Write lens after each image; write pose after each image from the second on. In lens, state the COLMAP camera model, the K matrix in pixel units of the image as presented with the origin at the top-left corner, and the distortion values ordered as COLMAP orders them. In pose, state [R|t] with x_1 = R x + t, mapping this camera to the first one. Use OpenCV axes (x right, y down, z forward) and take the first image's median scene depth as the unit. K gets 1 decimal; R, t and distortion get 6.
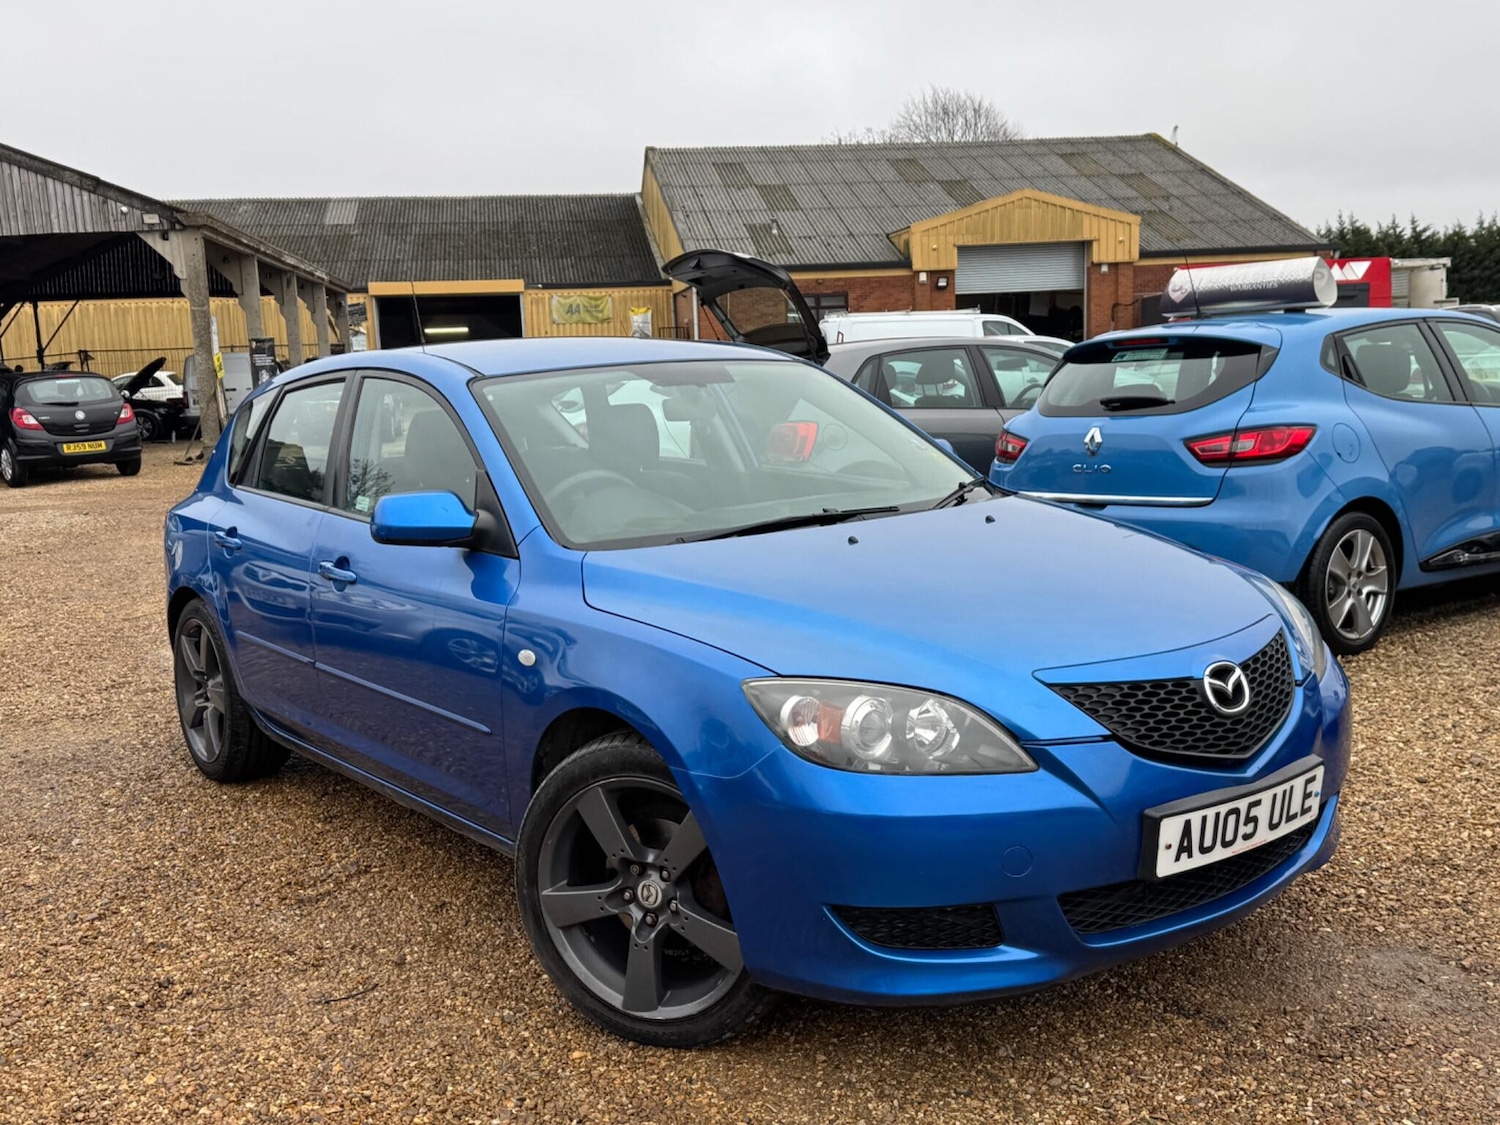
lens RADIAL K [[1356.1, 0, 719.7], [0, 1356.1, 577.3], [0, 0, 1]] dist [0.135280, -0.217738]
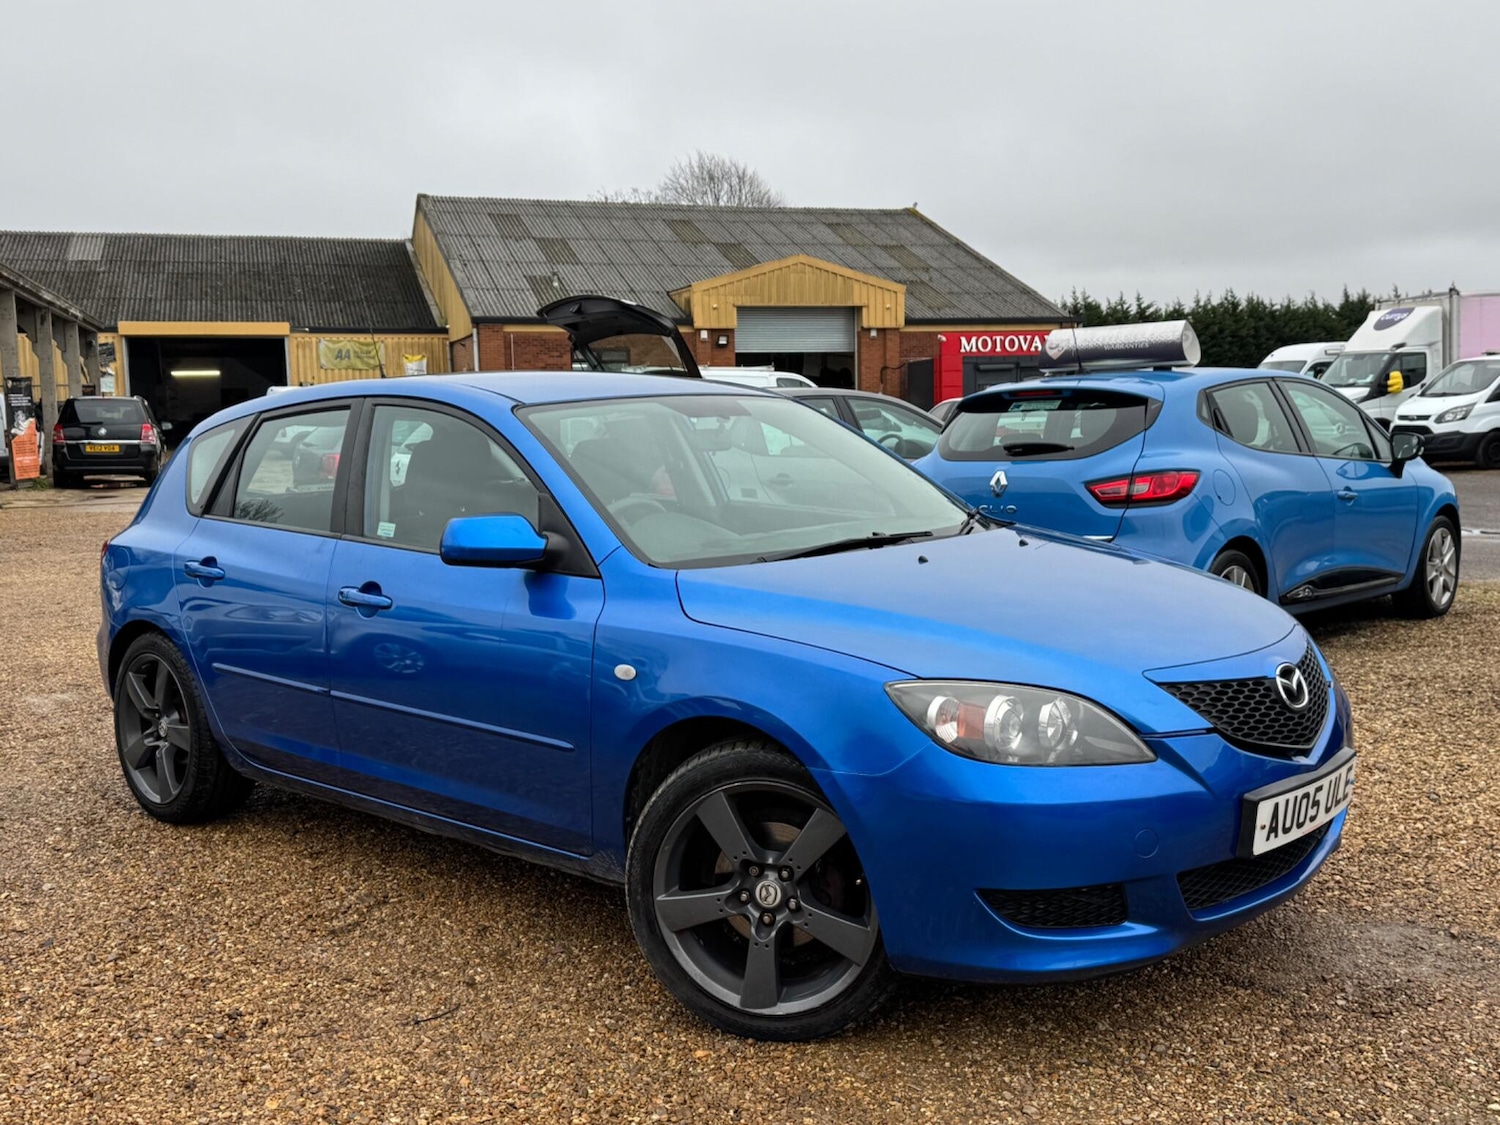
lens RADIAL K [[1349.2, 0, 748.8], [0, 1349.2, 579.2], [0, 0, 1]] dist [0.147712, -0.245947]
pose [[0.986012, -0.001014, 0.166672, -0.212001], [0.006925, 0.999367, -0.034888, 0.024140], [-0.166531, 0.035554, 0.985395, -0.027734]]
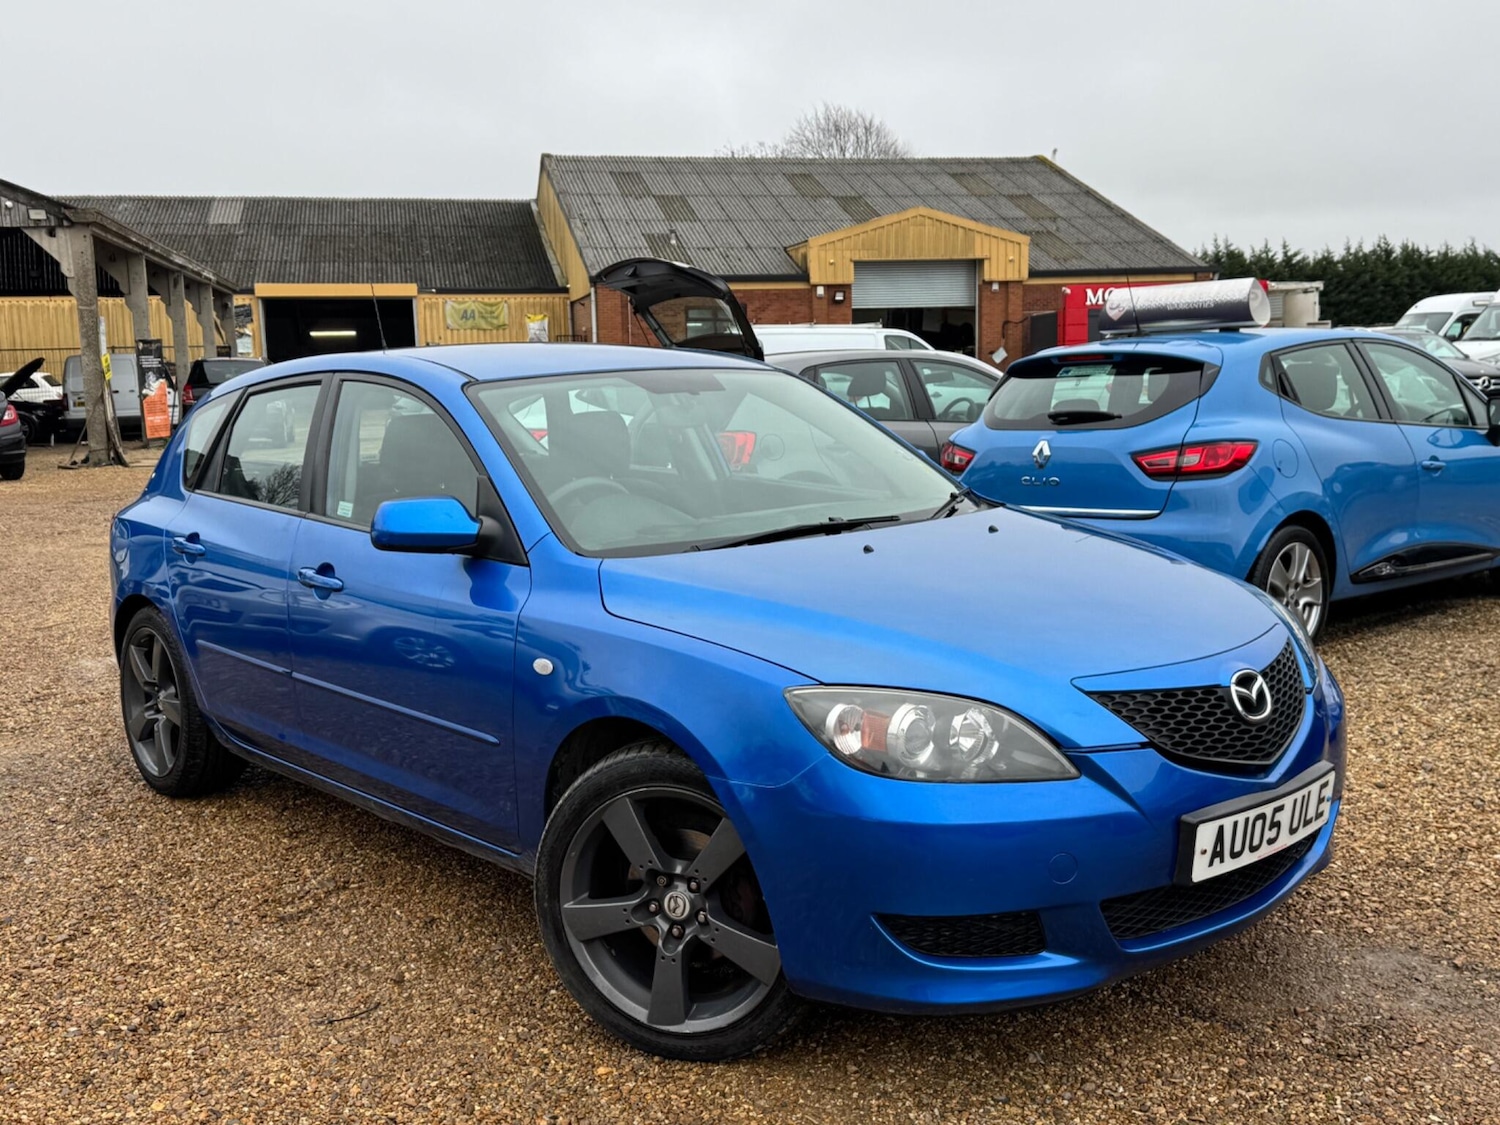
lens RADIAL K [[1361.5, 0, 724.5], [0, 1361.5, 569.7], [0, 0, 1]] dist [0.126471, -0.201305]
pose [[0.997282, 0.004249, 0.073557, -0.080617], [-0.003293, 0.999909, -0.013110, 0.001515], [-0.073606, 0.012832, 0.997205, 0.004287]]
